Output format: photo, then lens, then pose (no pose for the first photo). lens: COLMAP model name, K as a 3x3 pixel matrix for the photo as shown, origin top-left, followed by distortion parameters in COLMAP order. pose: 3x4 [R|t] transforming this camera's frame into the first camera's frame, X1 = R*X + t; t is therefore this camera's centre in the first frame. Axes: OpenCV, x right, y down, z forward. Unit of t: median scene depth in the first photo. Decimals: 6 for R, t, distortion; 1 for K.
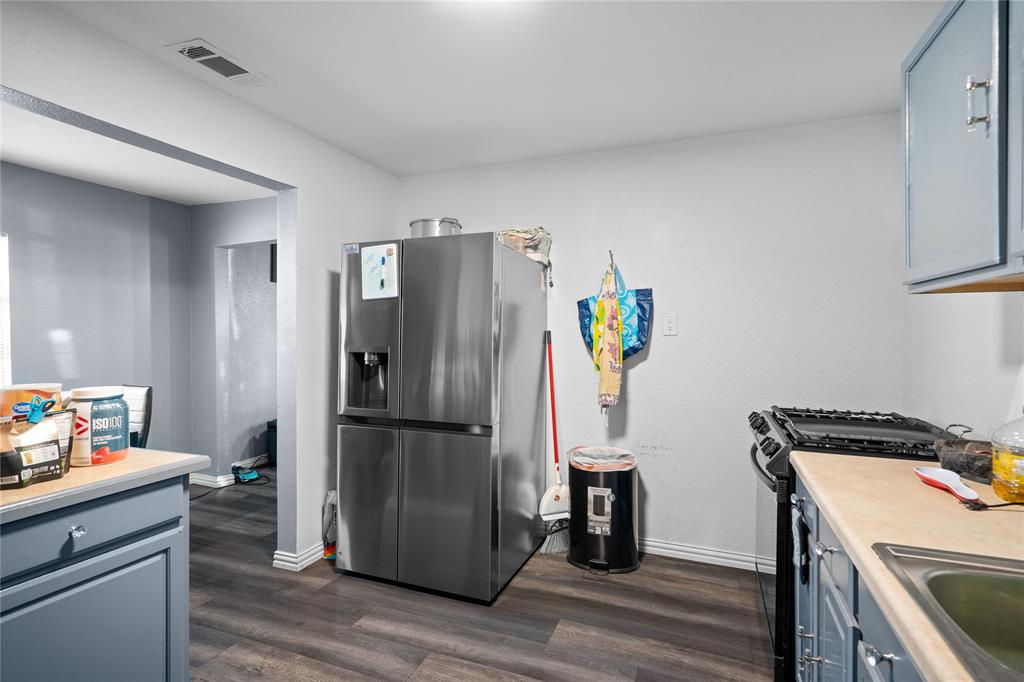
lens RADIAL K [[492.3, 0, 516.4], [0, 492.3, 334.5], [0, 0, 1]] dist [0.000117, 0.000088]
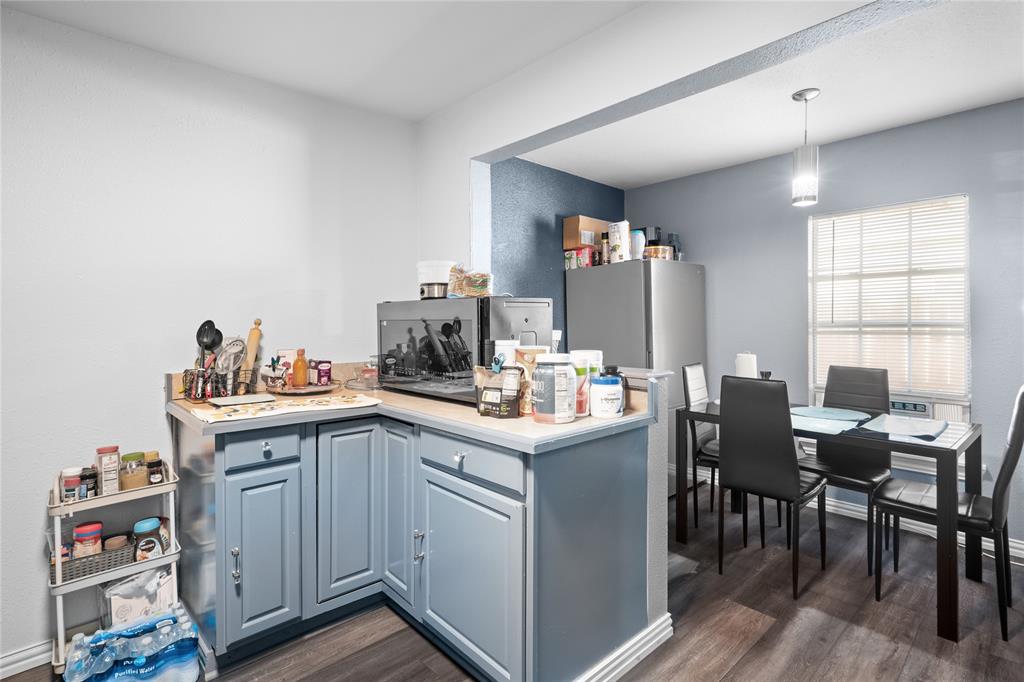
lens RADIAL K [[494.4, 0, 513.0], [0, 494.4, 322.8], [0, 0, 1]] dist [0.000614, 0.001959]
pose [[-0.434818, 0.004314, -0.900508, 0.228259], [0.002045, 0.999991, 0.003803, 0.037332], [0.900516, -0.000188, -0.434822, 1.635862]]
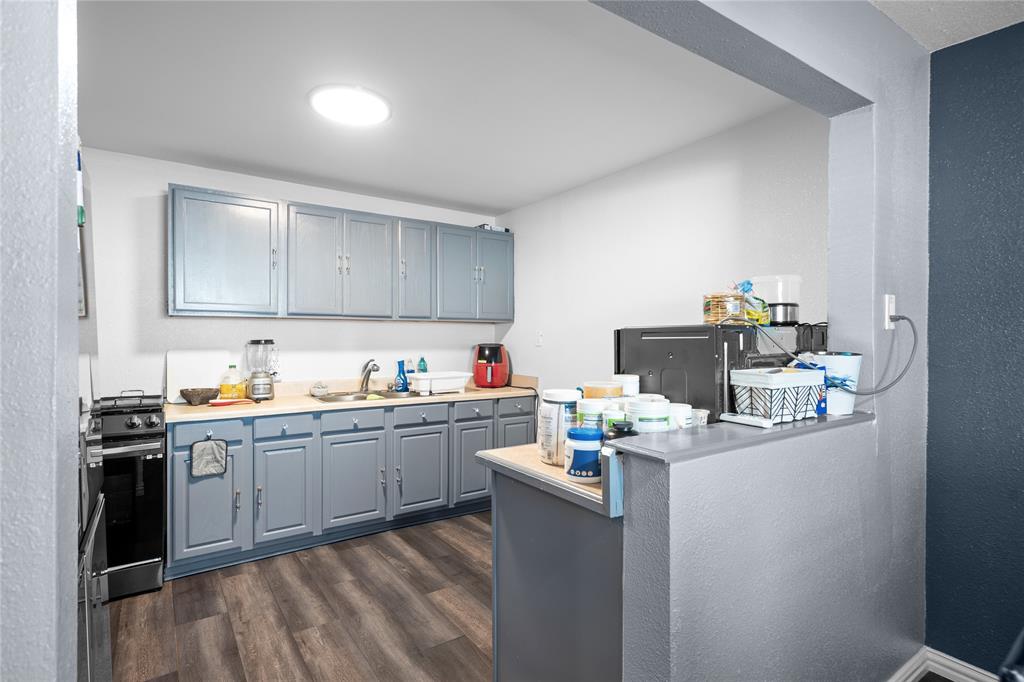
lens RADIAL K [[515.5, 0, 510.5], [0, 515.5, 334.9], [0, 0, 1]] dist [-0.000989, -0.000033]
pose [[-0.825415, 0.000833, 0.564526, -1.455681], [0.004765, 0.999974, 0.005491, -0.024751], [-0.564506, 0.007222, -0.825397, 2.271239]]
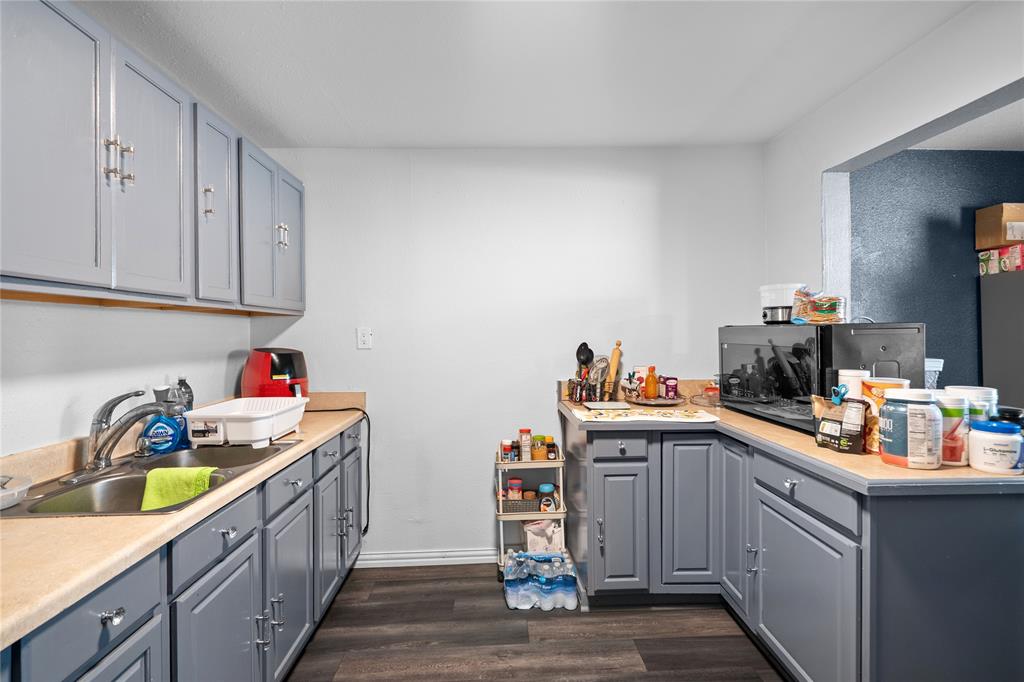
lens RADIAL K [[492.3, 0, 516.4], [0, 492.3, 334.5], [0, 0, 1]] dist [0.000117, 0.000088]
pose [[-0.914460, 0.007558, -0.404607, 0.326411], [0.004265, 0.999950, 0.009038, -0.021051], [0.404655, 0.006539, -0.914446, 1.851494]]
